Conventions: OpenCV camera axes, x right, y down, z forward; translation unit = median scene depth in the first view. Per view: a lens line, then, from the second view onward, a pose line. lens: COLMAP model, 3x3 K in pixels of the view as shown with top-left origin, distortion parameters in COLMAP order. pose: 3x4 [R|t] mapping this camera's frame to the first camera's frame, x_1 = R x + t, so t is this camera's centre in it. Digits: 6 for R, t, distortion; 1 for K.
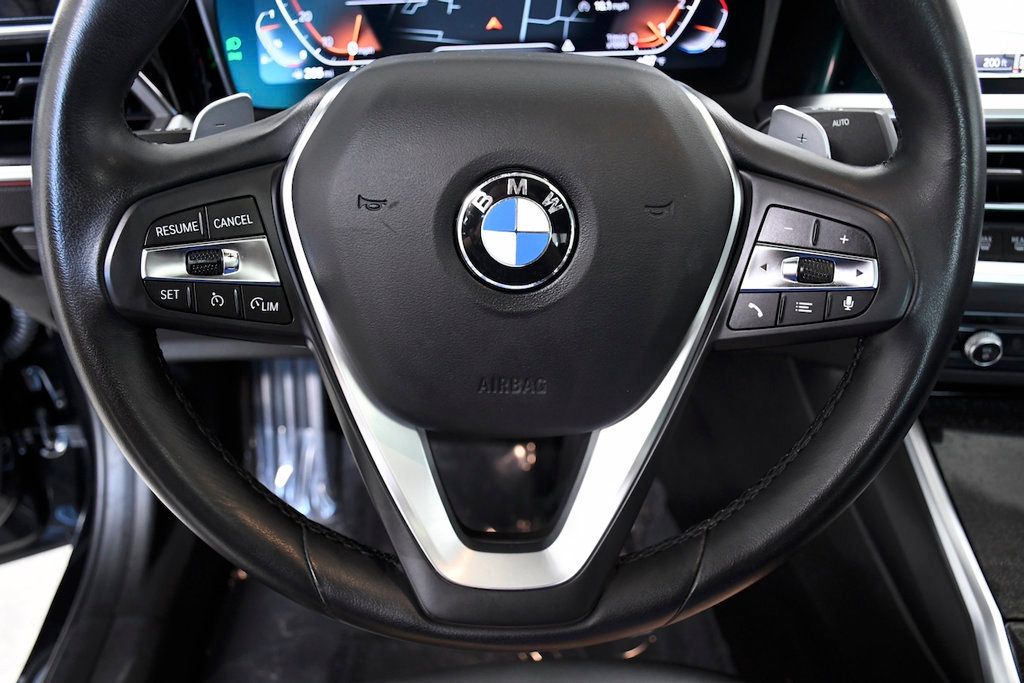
lens RADIAL K [[975.4, 0, 519.0], [0, 975.4, 341.0], [0, 0, 1]] dist [-0.014328, 0.000000]
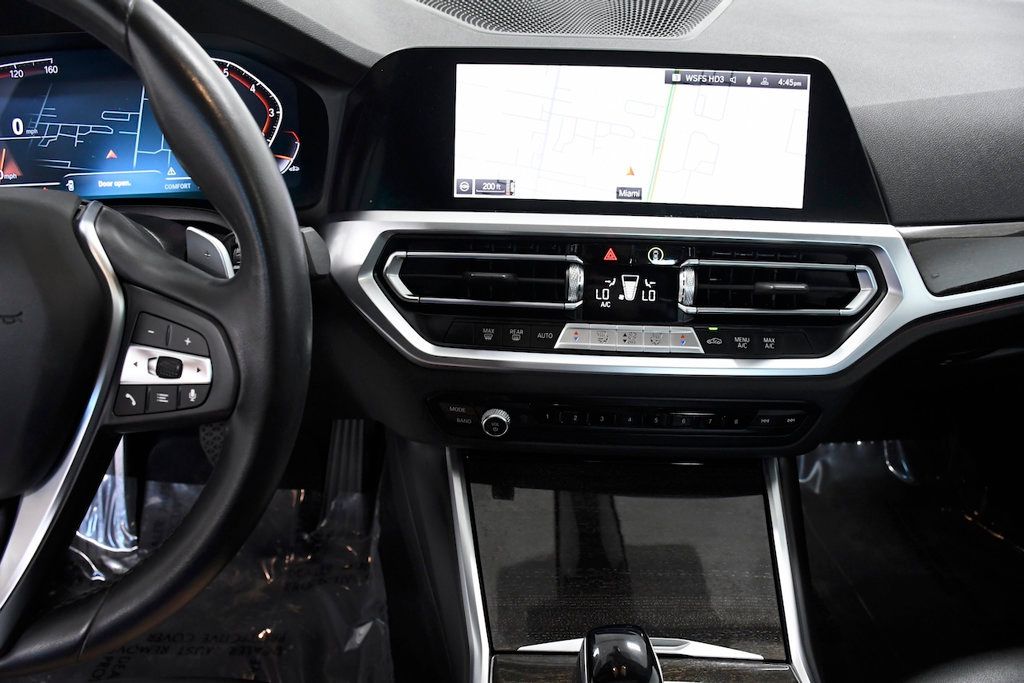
lens RADIAL K [[797.5, 0, 513.4], [0, 797.5, 338.0], [0, 0, 1]] dist [-0.132432, 0.047321]
pose [[0.998839, 0.004698, 0.047949, 0.661551], [-0.001461, 0.997730, -0.067328, -0.043794], [-0.048156, 0.067180, 0.996578, 0.033866]]
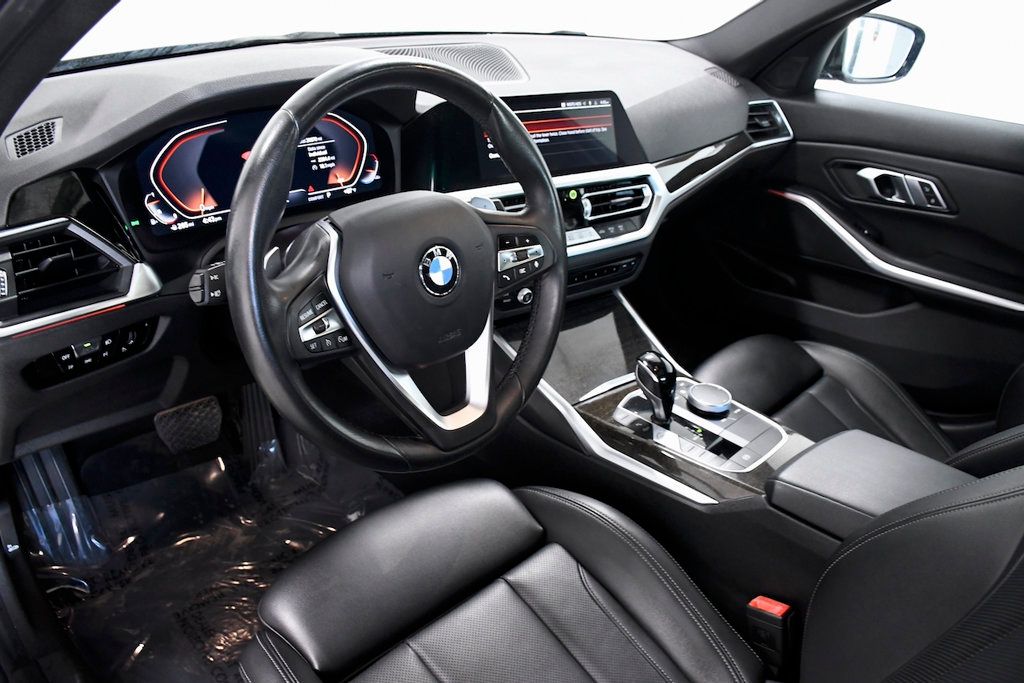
lens RADIAL K [[797.5, 0, 507.3], [0, 797.5, 337.6], [0, 0, 1]] dist [-0.132432, 0.047321]
pose [[0.734637, -0.244498, 0.632873, -1.046001], [0.281373, 0.958602, 0.043720, 0.011056], [-0.617363, 0.145955, 0.773020, -0.521134]]
